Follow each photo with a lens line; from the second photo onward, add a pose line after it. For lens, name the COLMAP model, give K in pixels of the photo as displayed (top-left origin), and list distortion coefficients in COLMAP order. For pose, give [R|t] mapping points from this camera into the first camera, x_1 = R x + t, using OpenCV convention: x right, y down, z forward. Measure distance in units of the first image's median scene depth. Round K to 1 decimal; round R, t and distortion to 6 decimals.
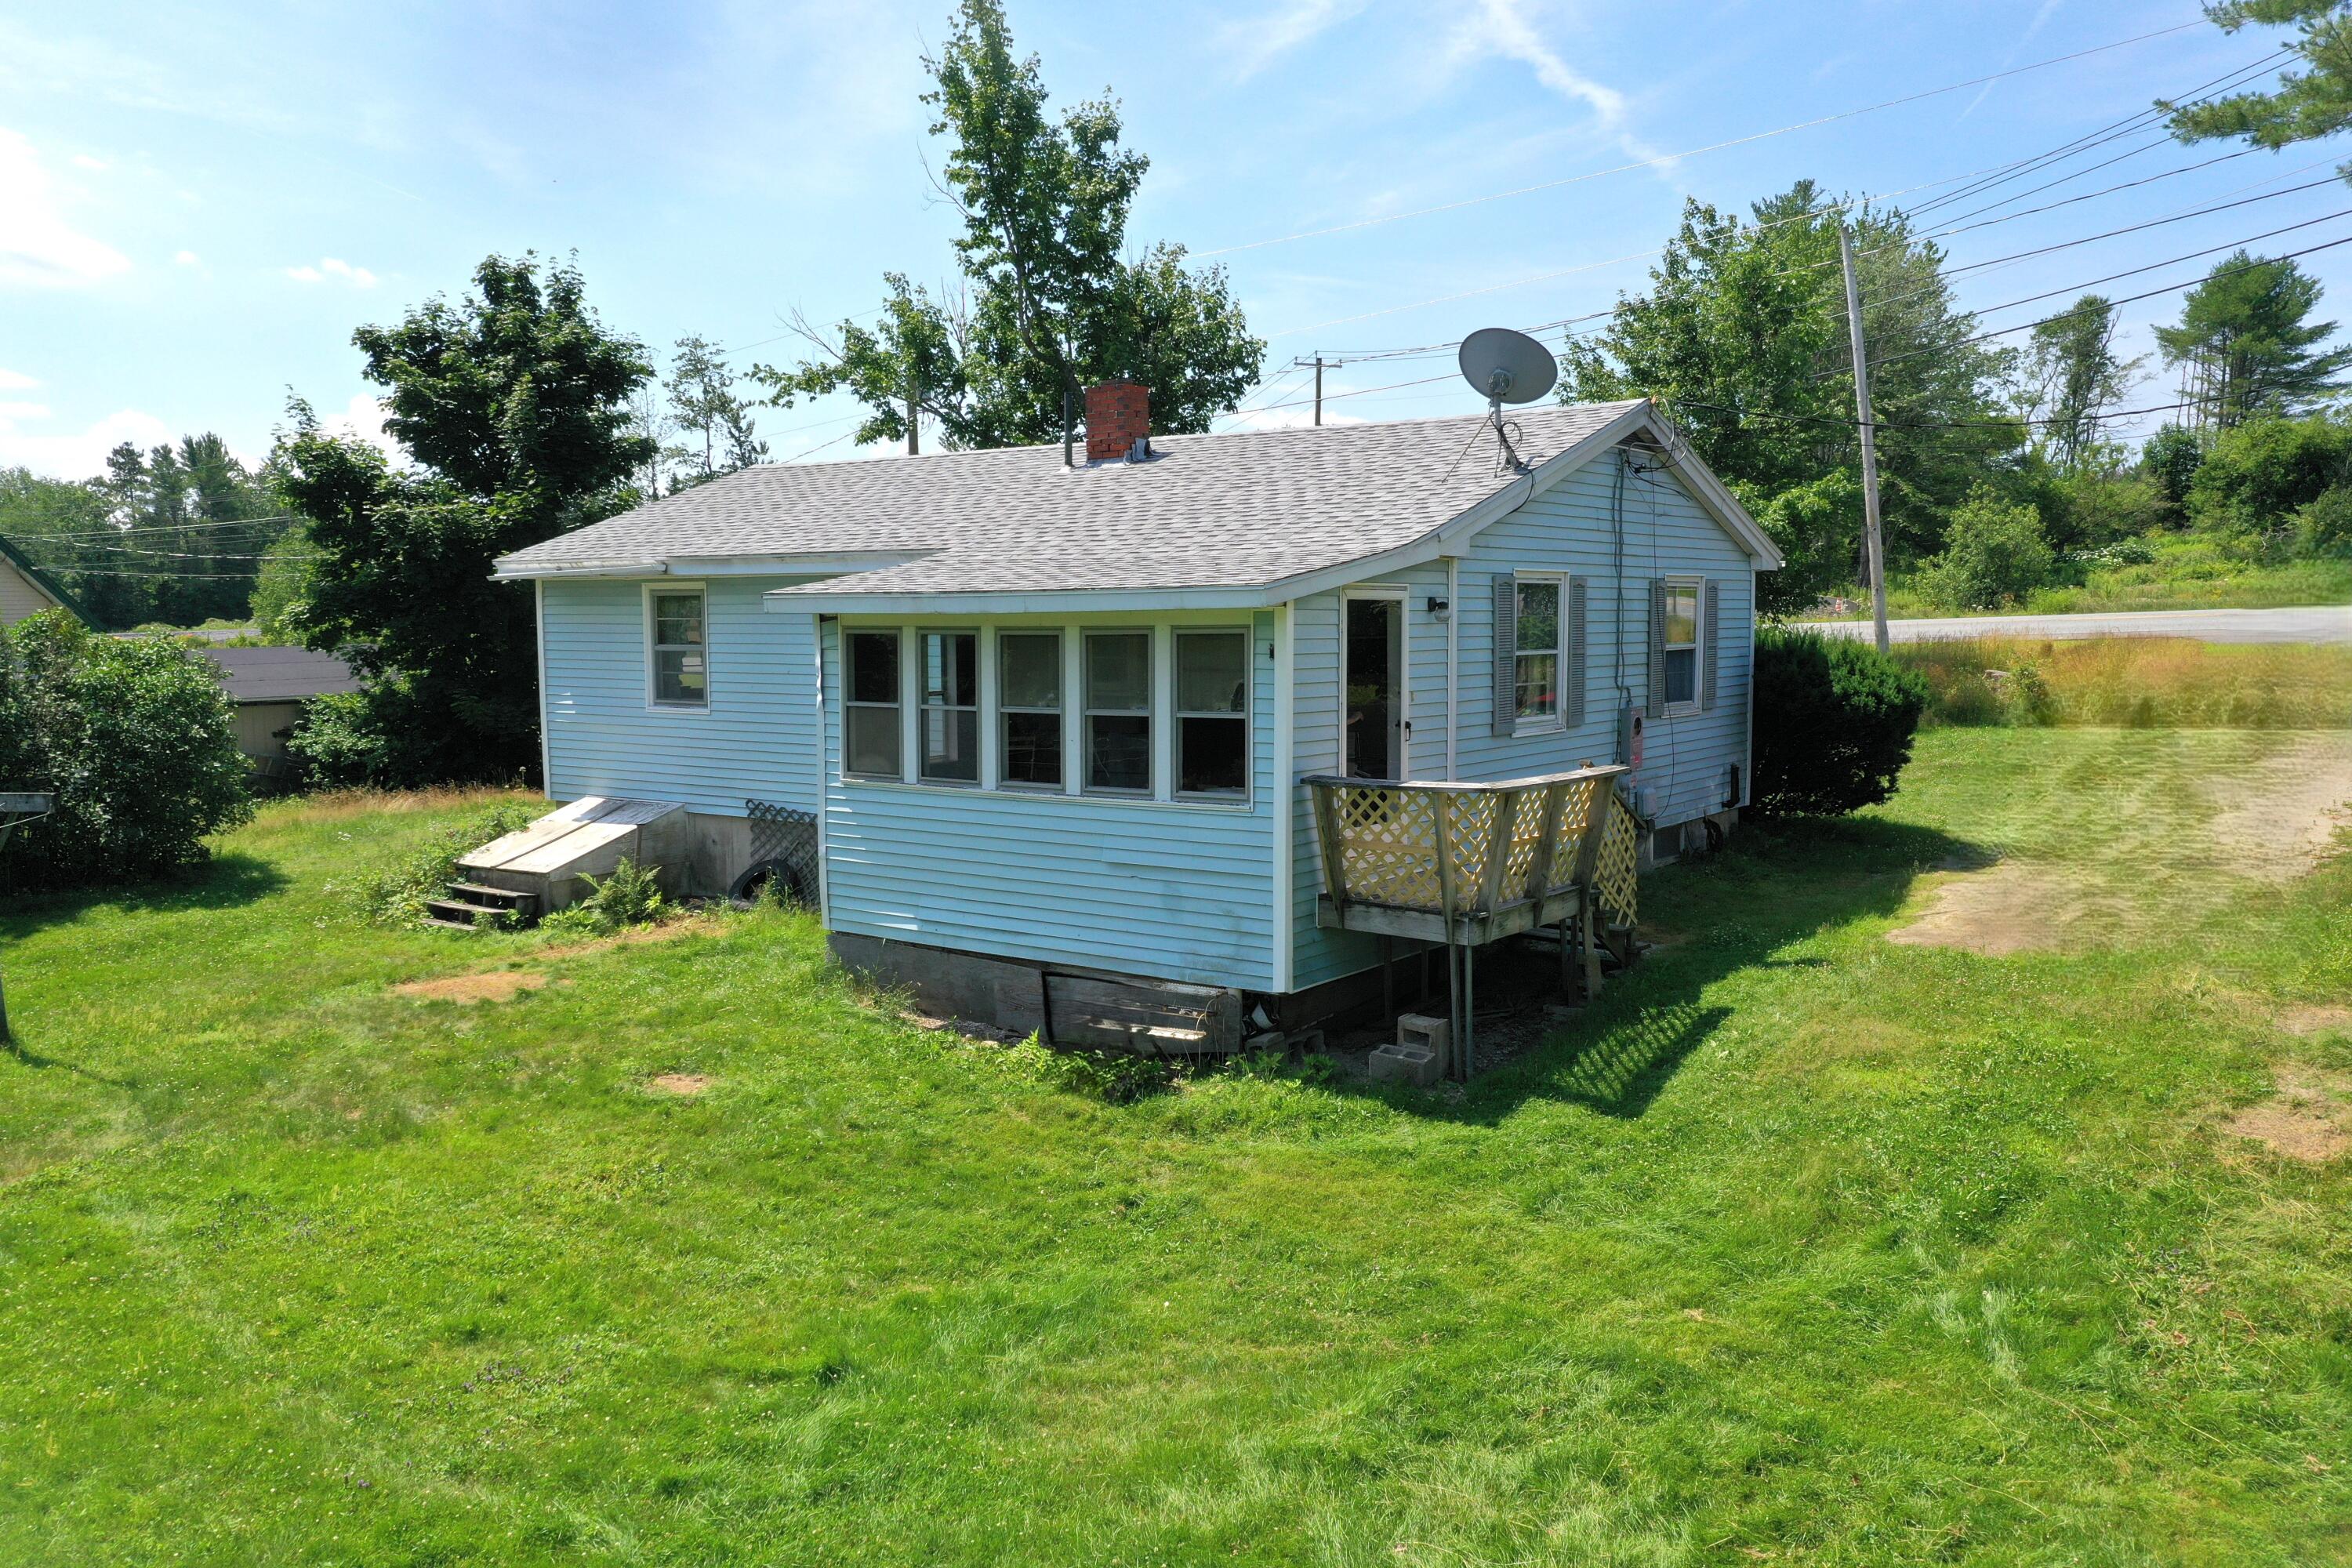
lens RADIAL K [[1847.1, 0, 1176.0], [0, 1847.1, 784.0], [0, 0, 1]] dist [0.010874, -0.011433]
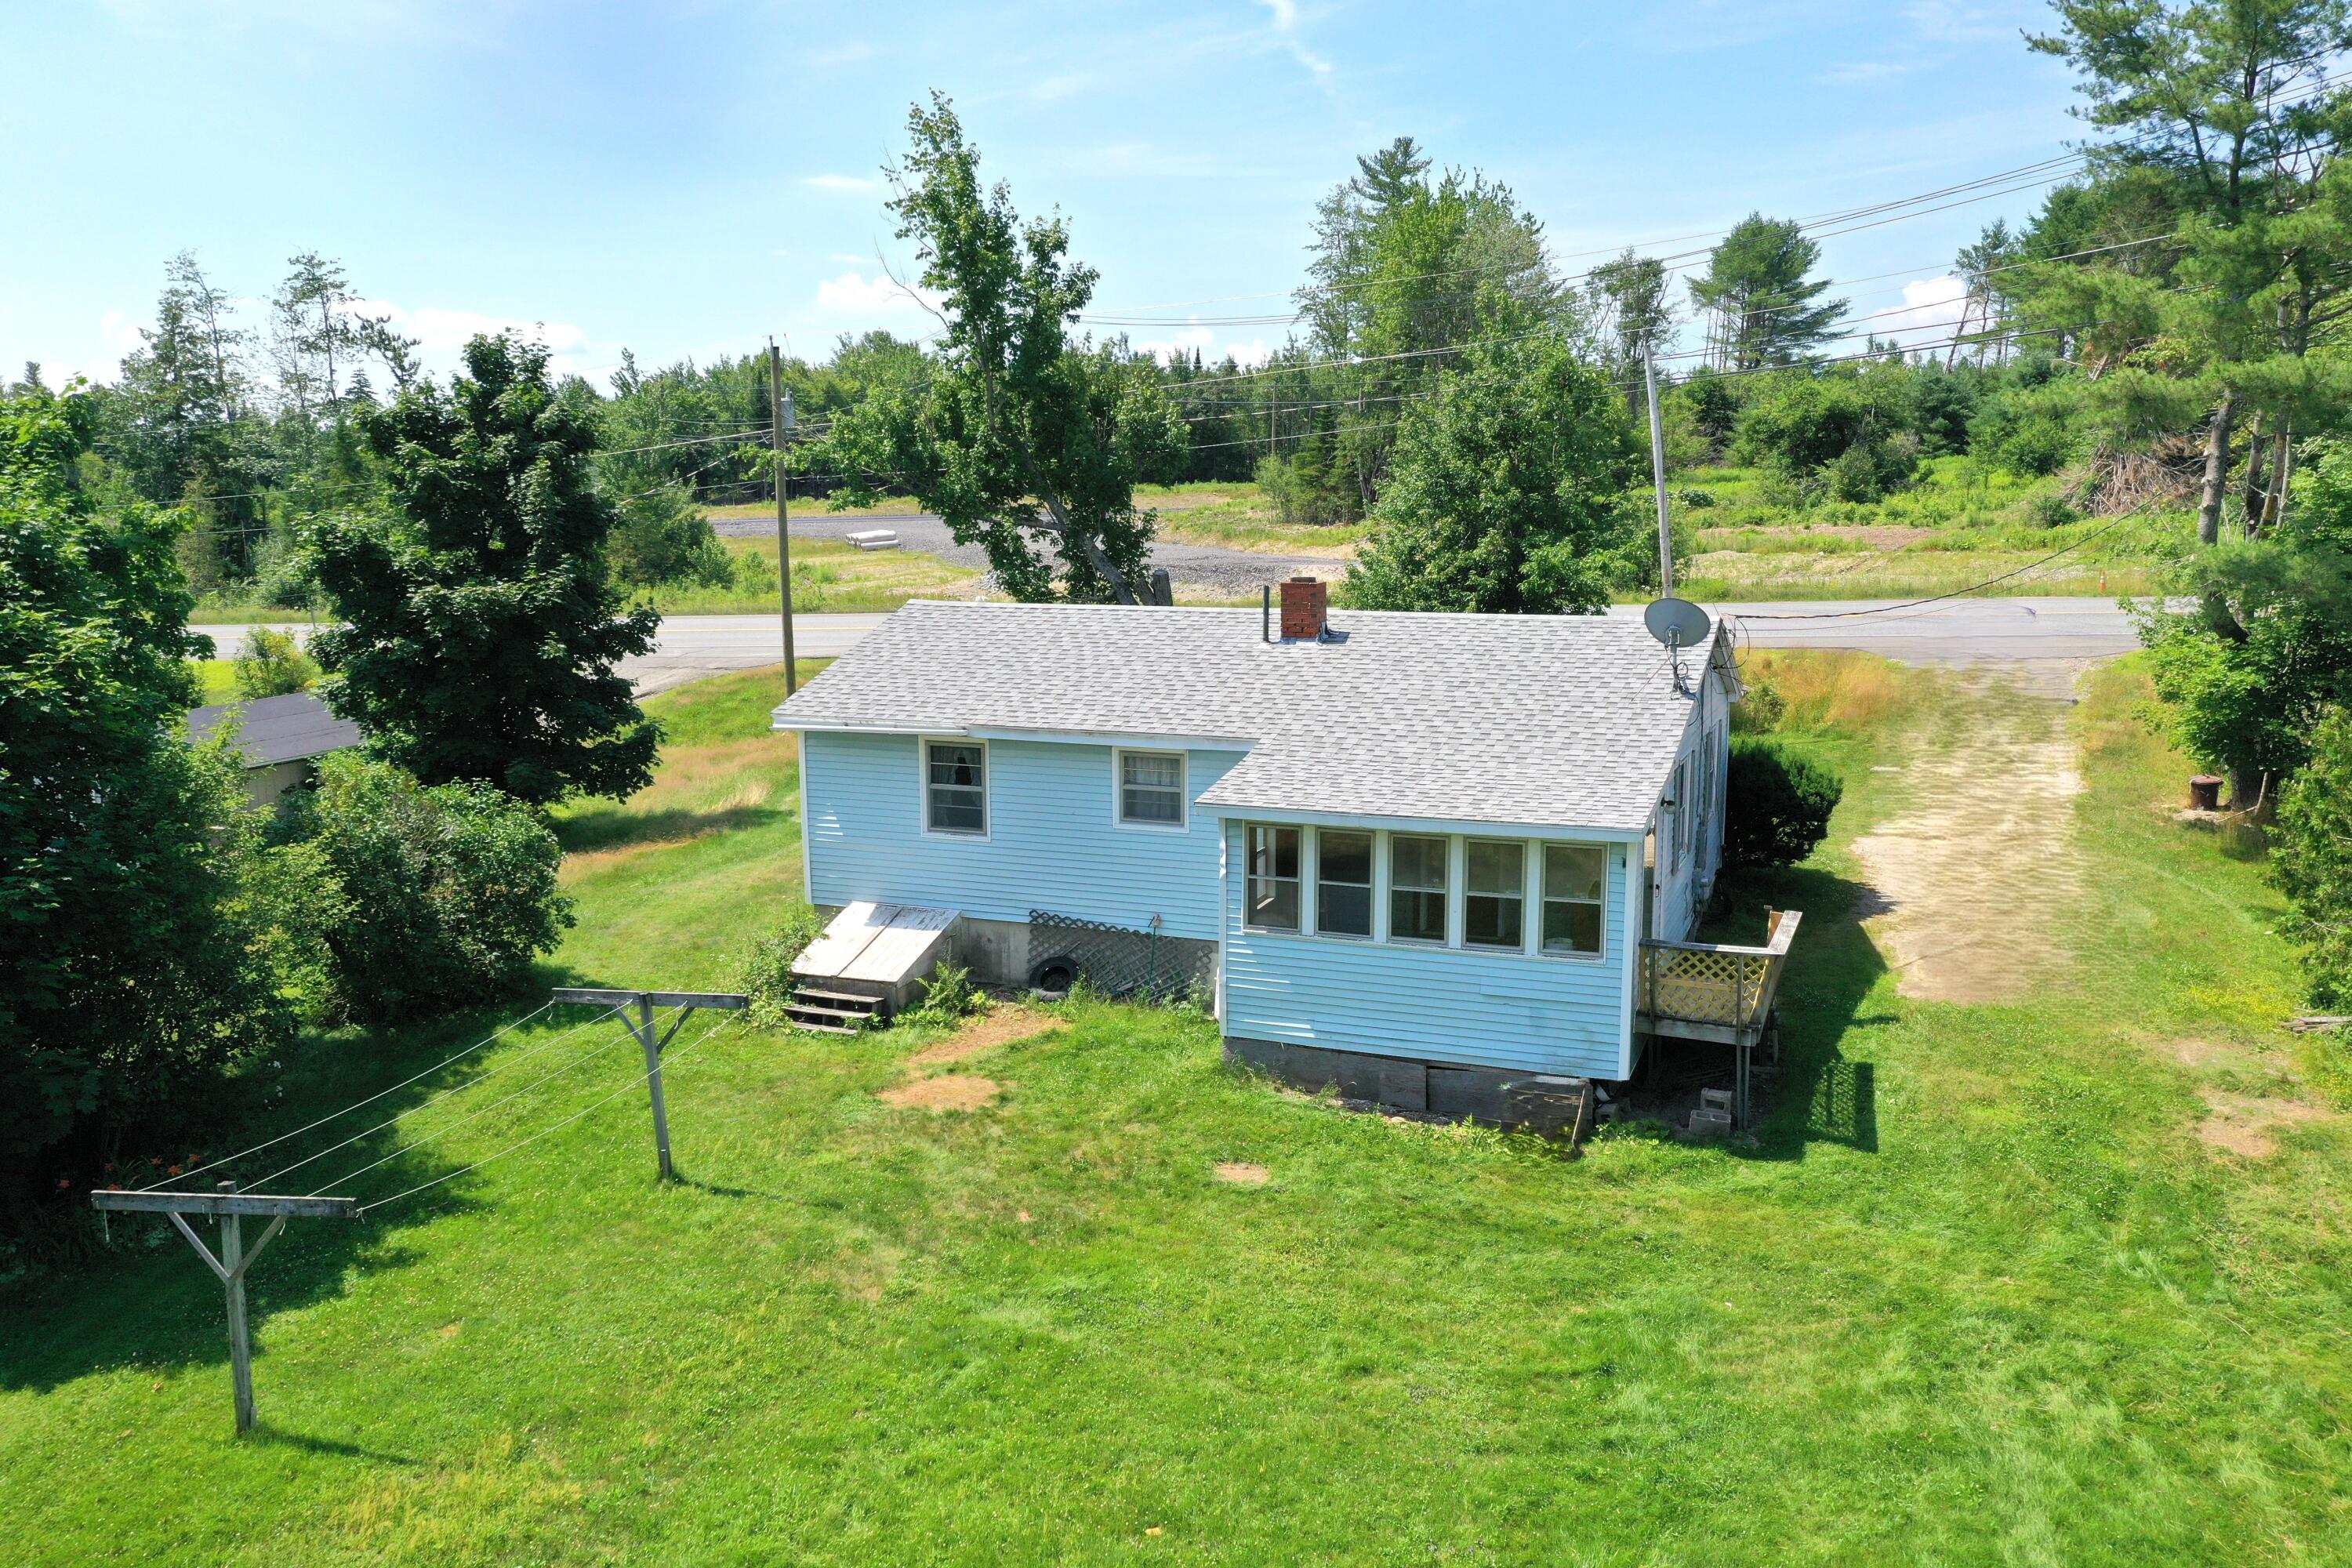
lens RADIAL K [[1847.1, 0, 1176.0], [0, 1847.1, 784.0], [0, 0, 1]] dist [0.010874, -0.011433]
pose [[0.967917, -0.041469, 0.247824, -0.462018], [0.024228, 0.997094, 0.072220, -0.173291], [-0.250099, -0.063898, 0.966109, -0.260656]]
